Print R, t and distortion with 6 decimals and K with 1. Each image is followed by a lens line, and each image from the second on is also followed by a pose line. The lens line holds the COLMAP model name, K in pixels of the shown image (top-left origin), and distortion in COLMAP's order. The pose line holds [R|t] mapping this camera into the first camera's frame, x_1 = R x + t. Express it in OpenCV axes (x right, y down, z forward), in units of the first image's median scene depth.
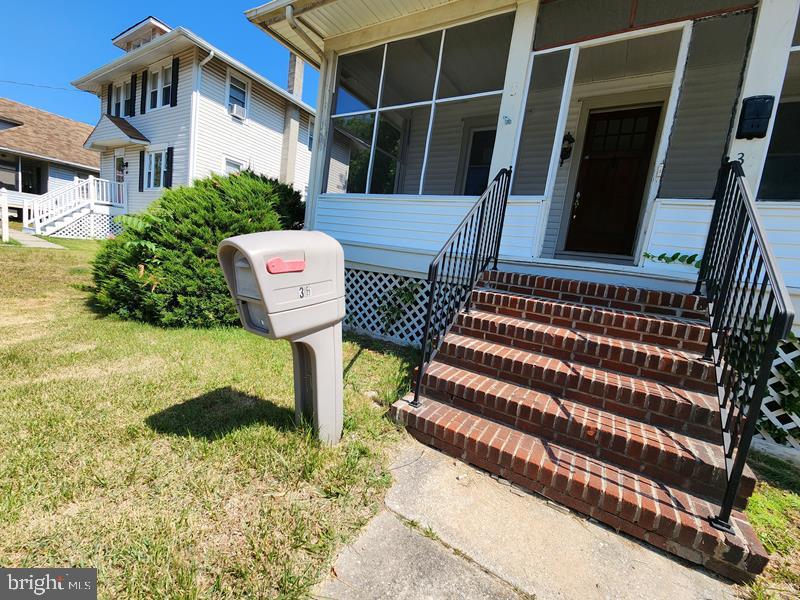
lens RADIAL K [[324.6, 0, 400.0], [0, 324.6, 300.0], [0, 0, 1]] dist [-0.010605, -0.000050]
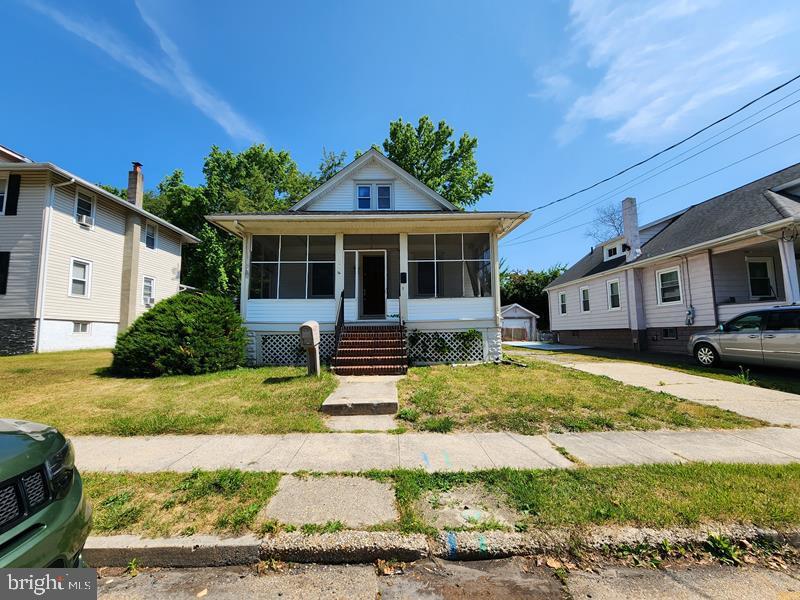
lens RADIAL K [[324.6, 0, 400.0], [0, 324.6, 300.0], [0, 0, 1]] dist [-0.010605, -0.000050]
pose [[0.823049, -0.082042, 0.562013, -0.638386], [0.185242, 0.974180, -0.129071, 0.102079], [-0.536913, 0.210340, 0.816996, -1.176495]]
